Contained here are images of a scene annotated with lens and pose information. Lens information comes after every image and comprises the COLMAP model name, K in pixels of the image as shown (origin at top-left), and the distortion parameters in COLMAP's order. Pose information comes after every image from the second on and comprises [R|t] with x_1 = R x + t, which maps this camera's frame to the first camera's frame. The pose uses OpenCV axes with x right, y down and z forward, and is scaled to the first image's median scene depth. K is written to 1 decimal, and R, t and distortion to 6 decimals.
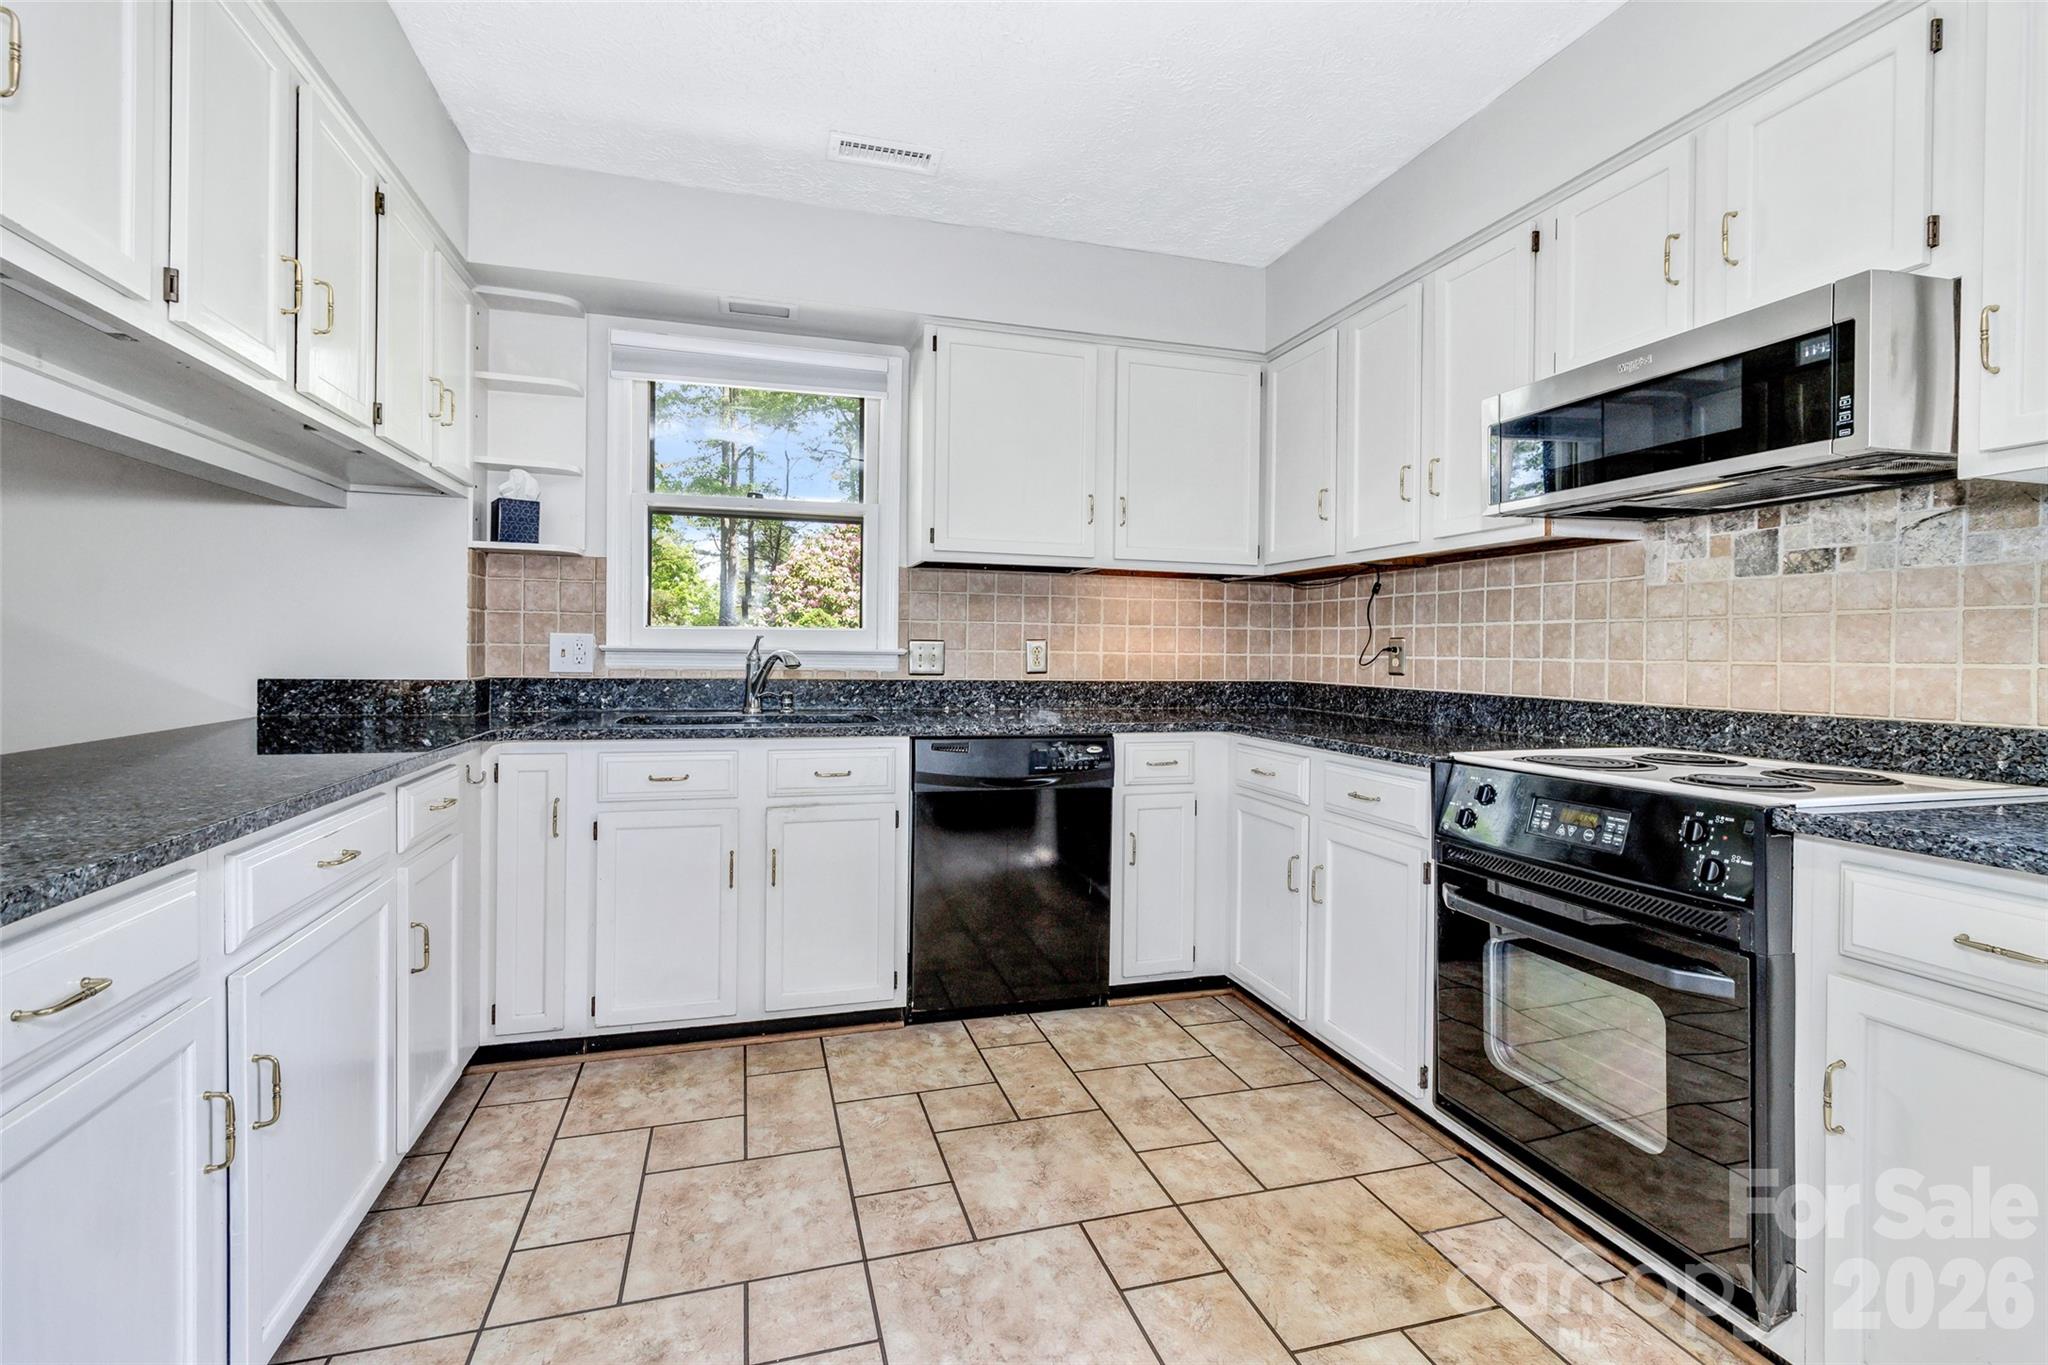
lens RADIAL K [[941.8, 0, 1030.8], [0, 941.8, 655.1], [0, 0, 1]] dist [-0.000969, 0.001224]
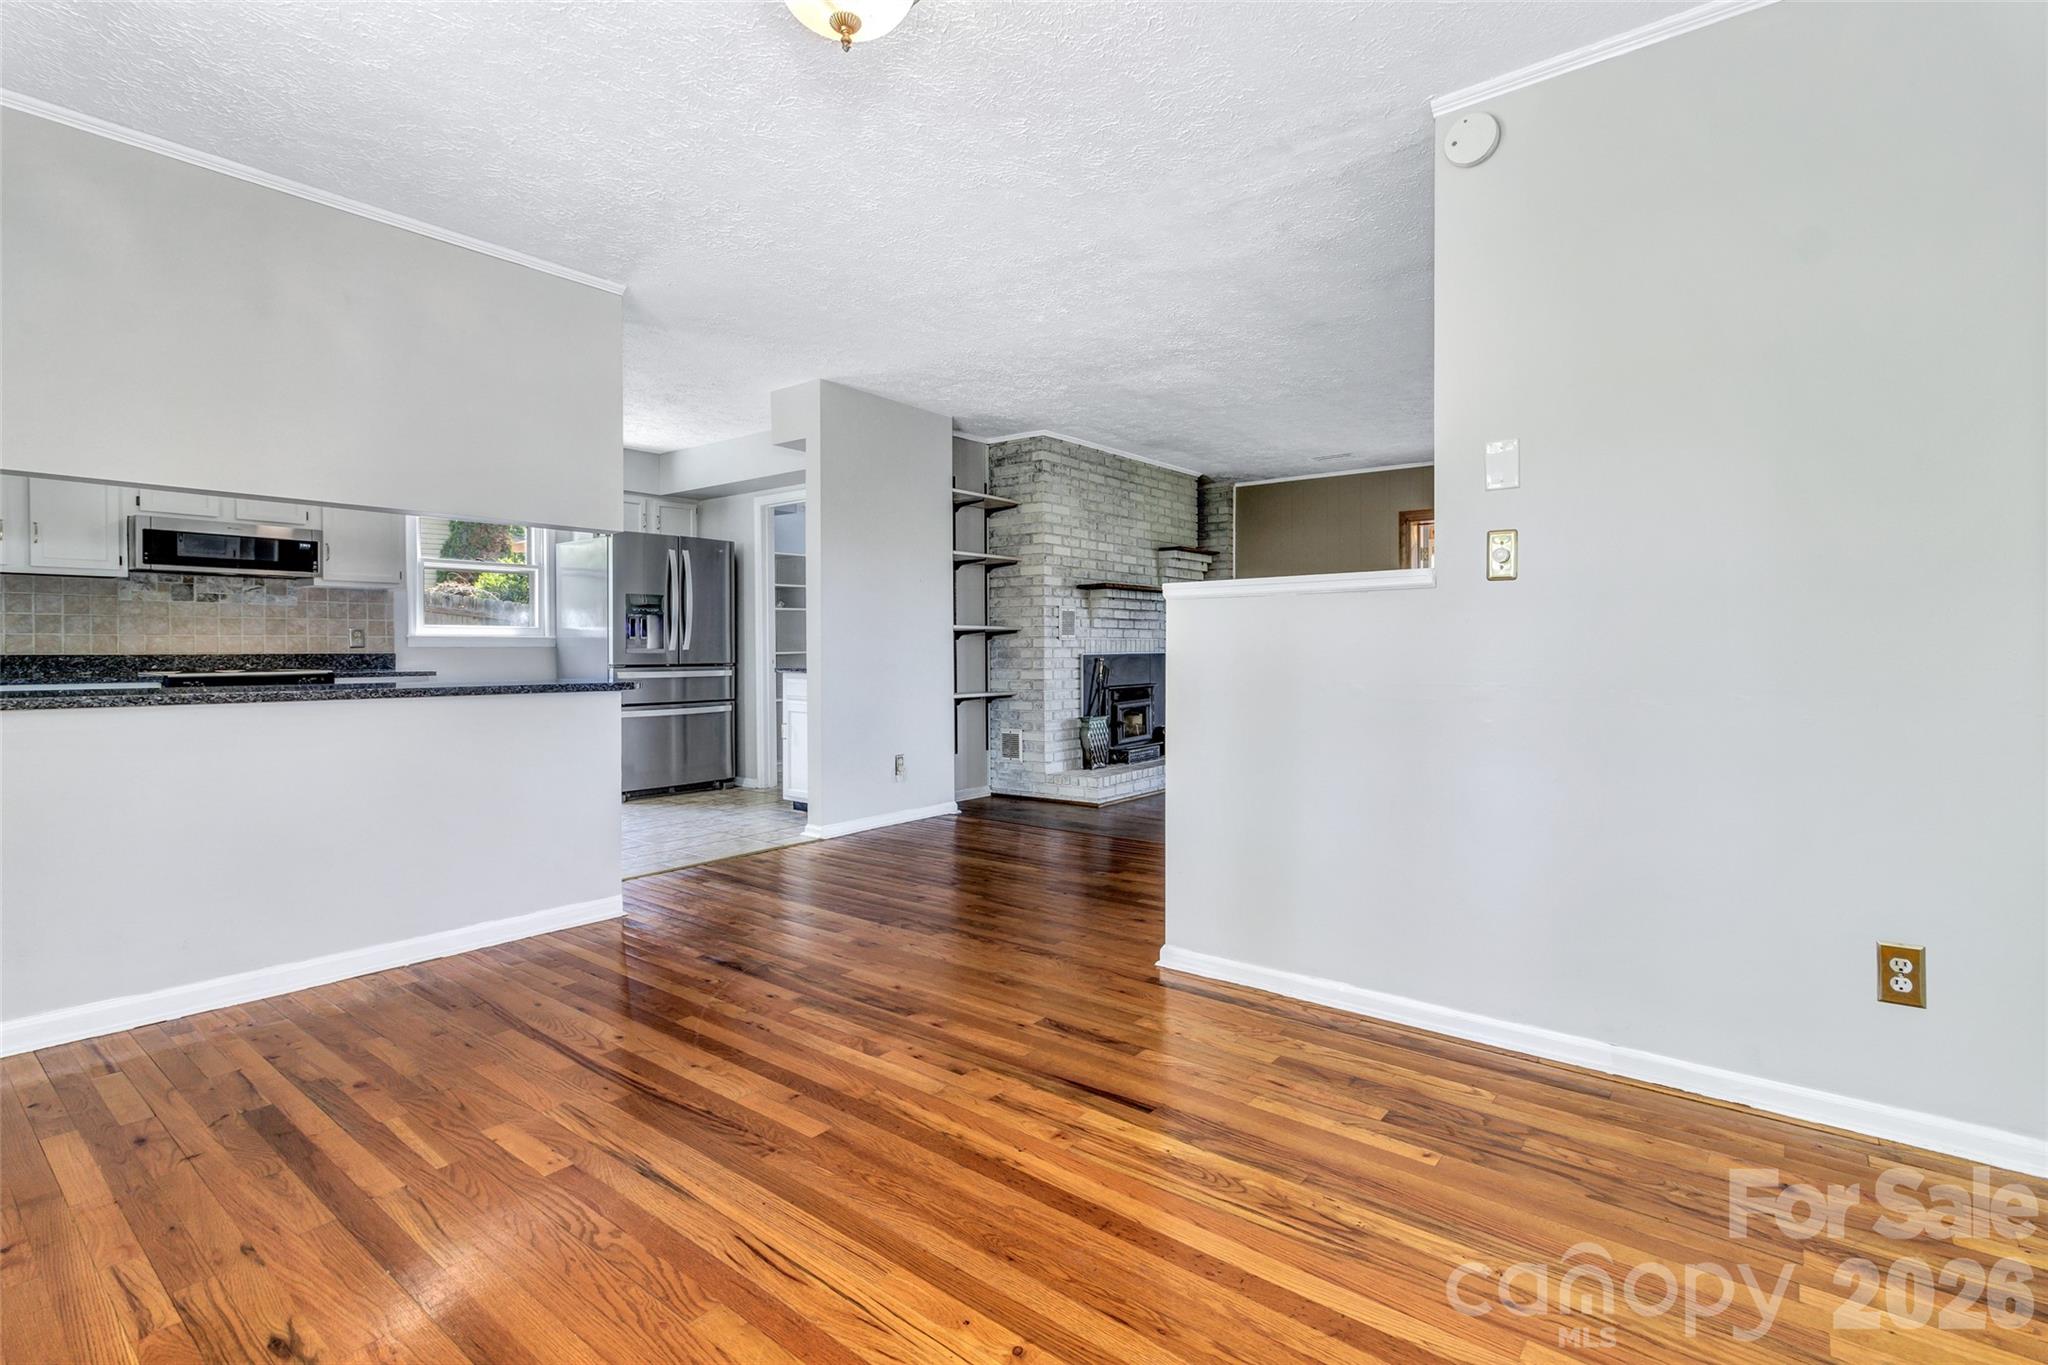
lens RADIAL K [[965.3, 0, 1035.6], [0, 965.3, 656.4], [0, 0, 1]] dist [0.001349, 0.000420]
pose [[-0.572474, -0.017552, 0.819735, -2.898769], [-0.002232, 0.999800, 0.019849, 0.008950], [-0.819920, 0.009534, -0.572399, 0.653830]]
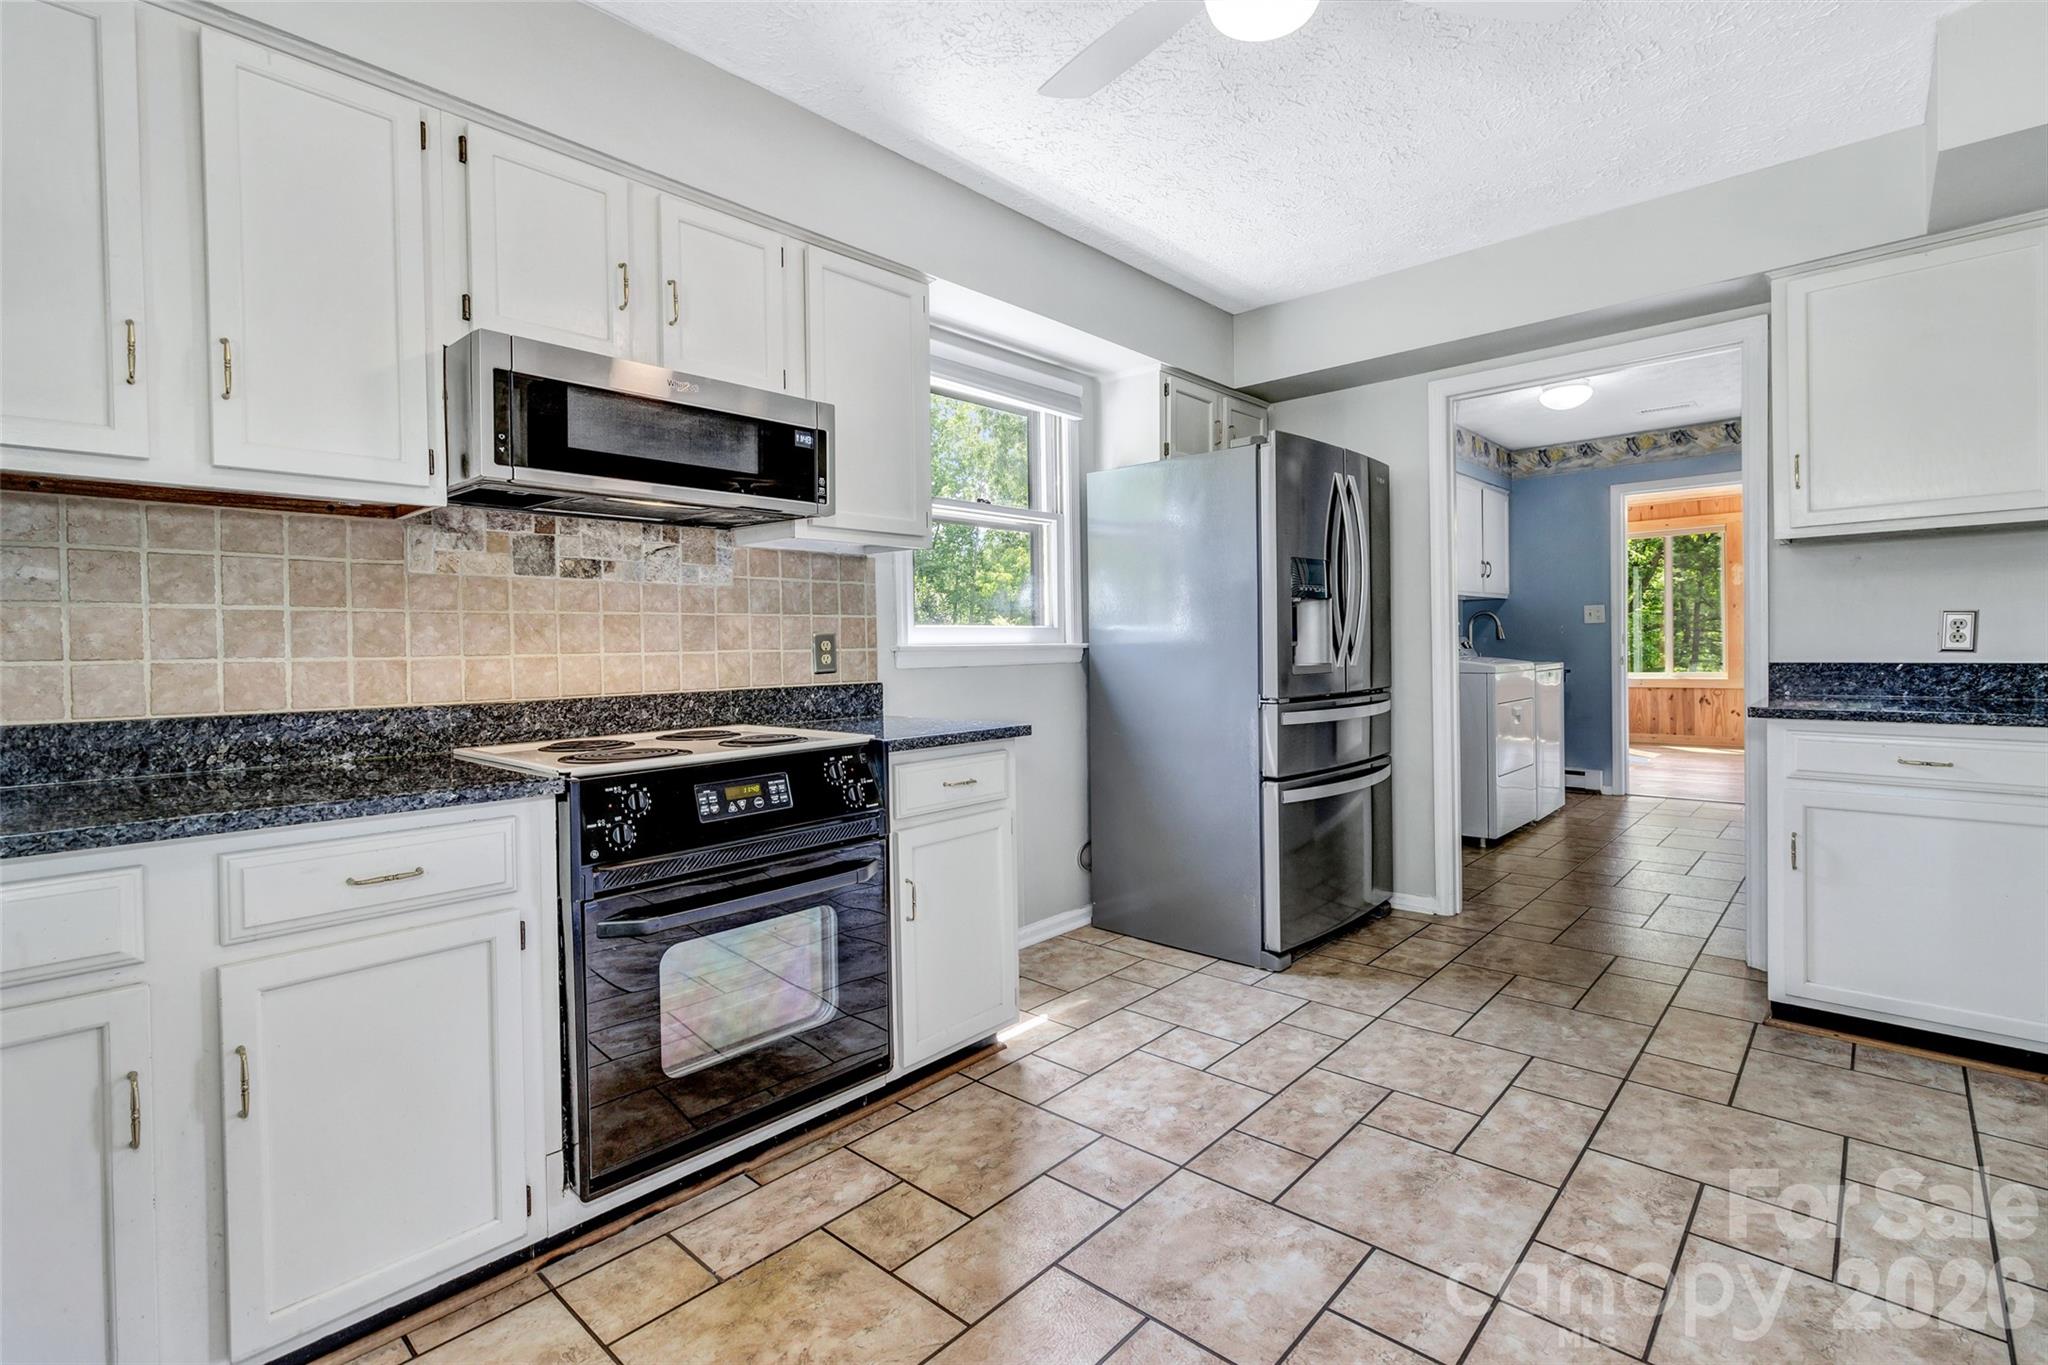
lens RADIAL K [[941.8, 0, 1030.8], [0, 941.8, 655.1], [0, 0, 1]] dist [-0.000969, 0.001224]
pose [[-0.510446, -0.010776, 0.859842, -0.498352], [0.014462, 0.999672, 0.021114, -0.007351], [-0.859788, 0.023212, -0.510123, 1.146921]]
